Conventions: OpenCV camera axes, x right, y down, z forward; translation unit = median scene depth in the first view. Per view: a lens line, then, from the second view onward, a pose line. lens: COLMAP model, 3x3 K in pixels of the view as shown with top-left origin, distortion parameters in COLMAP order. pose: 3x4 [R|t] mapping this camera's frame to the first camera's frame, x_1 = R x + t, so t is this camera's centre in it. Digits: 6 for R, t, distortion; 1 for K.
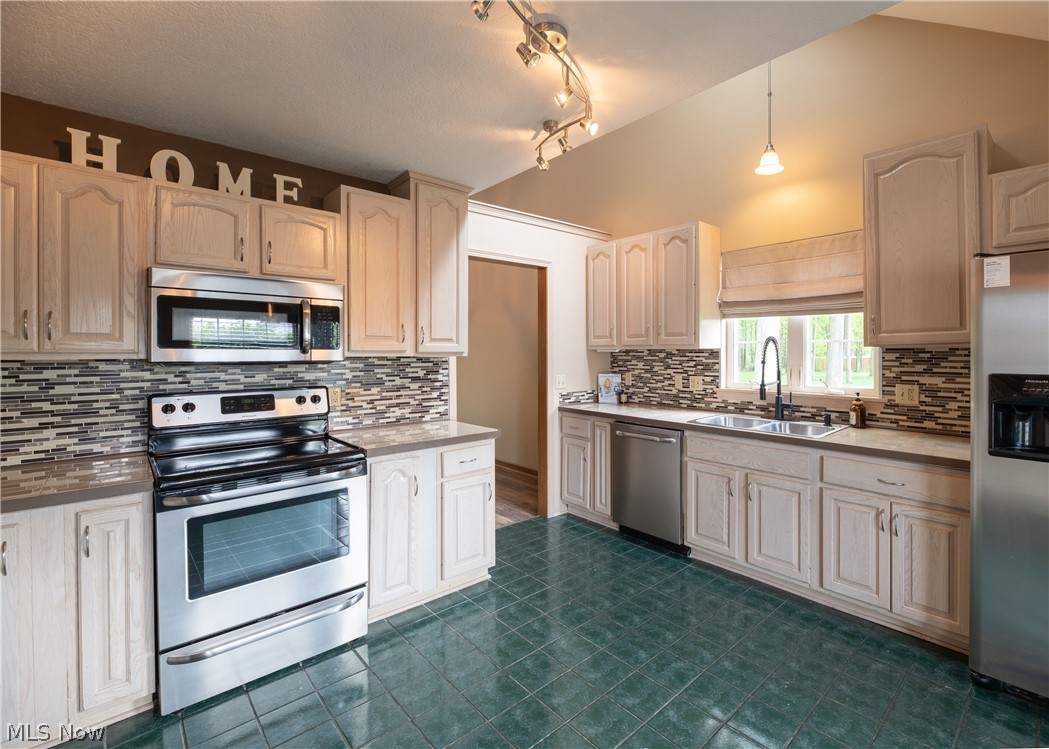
lens RADIAL K [[482.5, 0, 574.2], [0, 482.5, 347.4], [0, 0, 1]] dist [-0.000594, -0.003752]
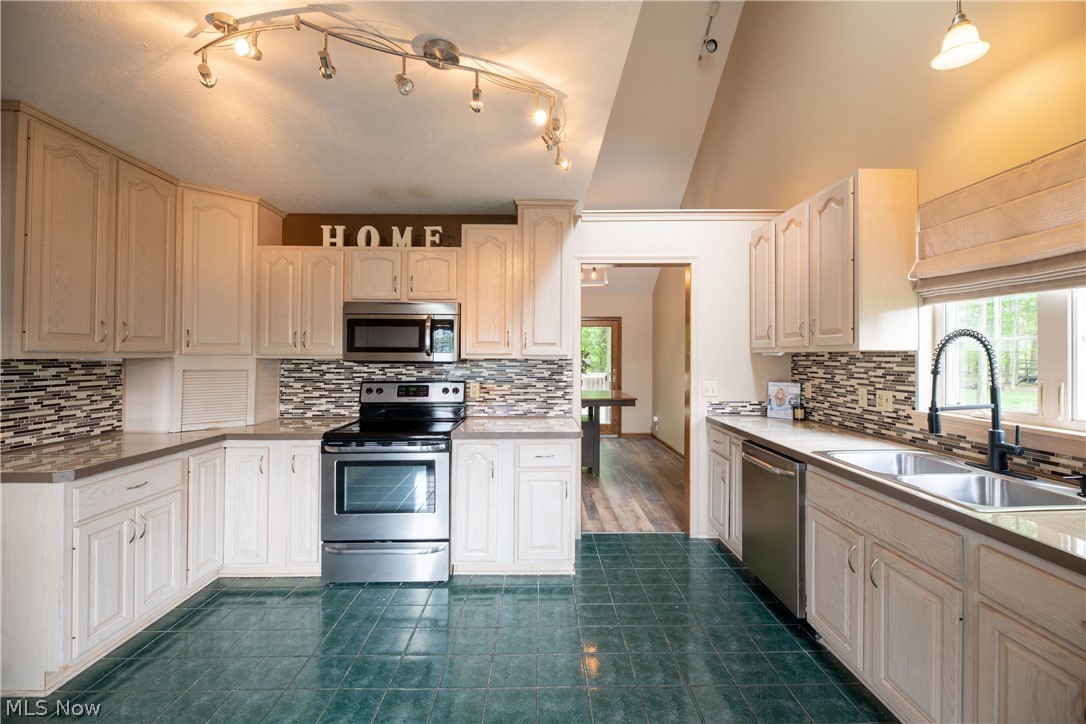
lens RADIAL K [[445.7, 0, 539.8], [0, 445.7, 346.6], [0, 0, 1]] dist [0.001357, -0.004701]
pose [[0.728303, -0.012917, -0.685134, 0.405008], [0.003547, 0.999880, -0.015080, 0.005516], [0.685246, 0.008552, 0.728261, 0.237543]]
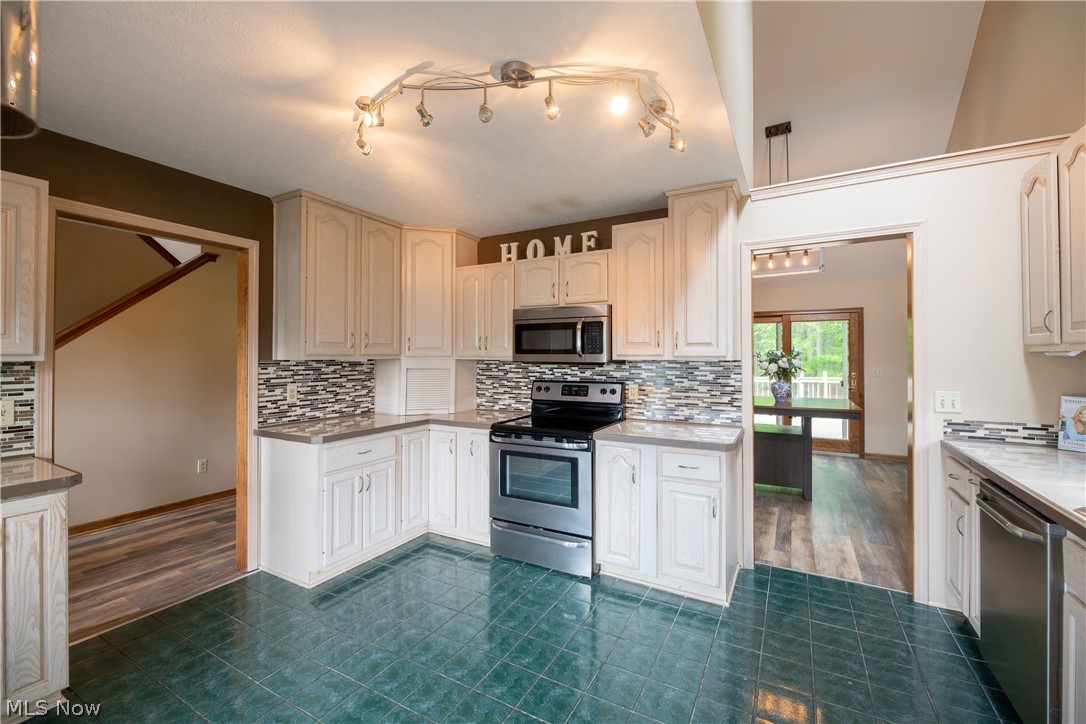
lens RADIAL K [[443.0, 0, 544.1], [0, 443.0, 345.5], [0, 0, 1]] dist [0.000571, -0.004619]
pose [[0.294007, -0.023034, -0.955526, 0.497316], [0.008040, 0.999734, -0.021626, 0.004640], [0.955769, -0.001324, 0.294114, 0.405057]]
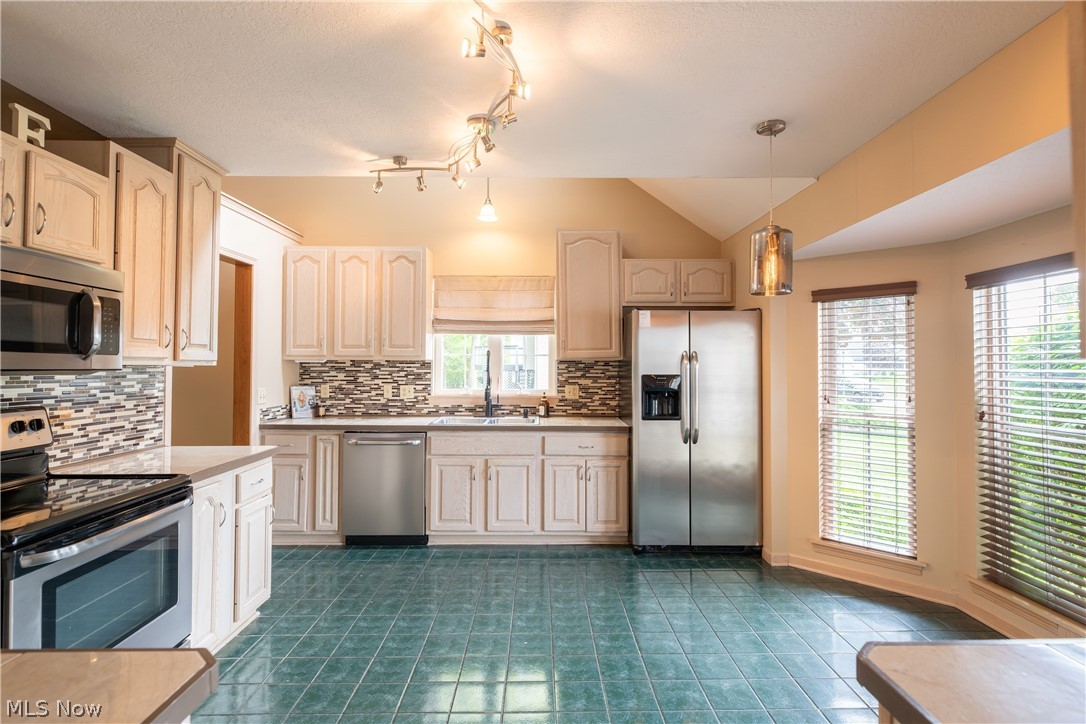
lens RADIAL K [[551.7, 0, 546.3], [0, 551.7, 339.5], [0, 0, 1]] dist [0.018889, -0.015603]
pose [[0.678292, 0.037846, 0.733817, -0.550047], [-0.009455, 0.999040, -0.042786, 0.008788], [-0.734732, 0.022083, 0.677998, -0.088125]]
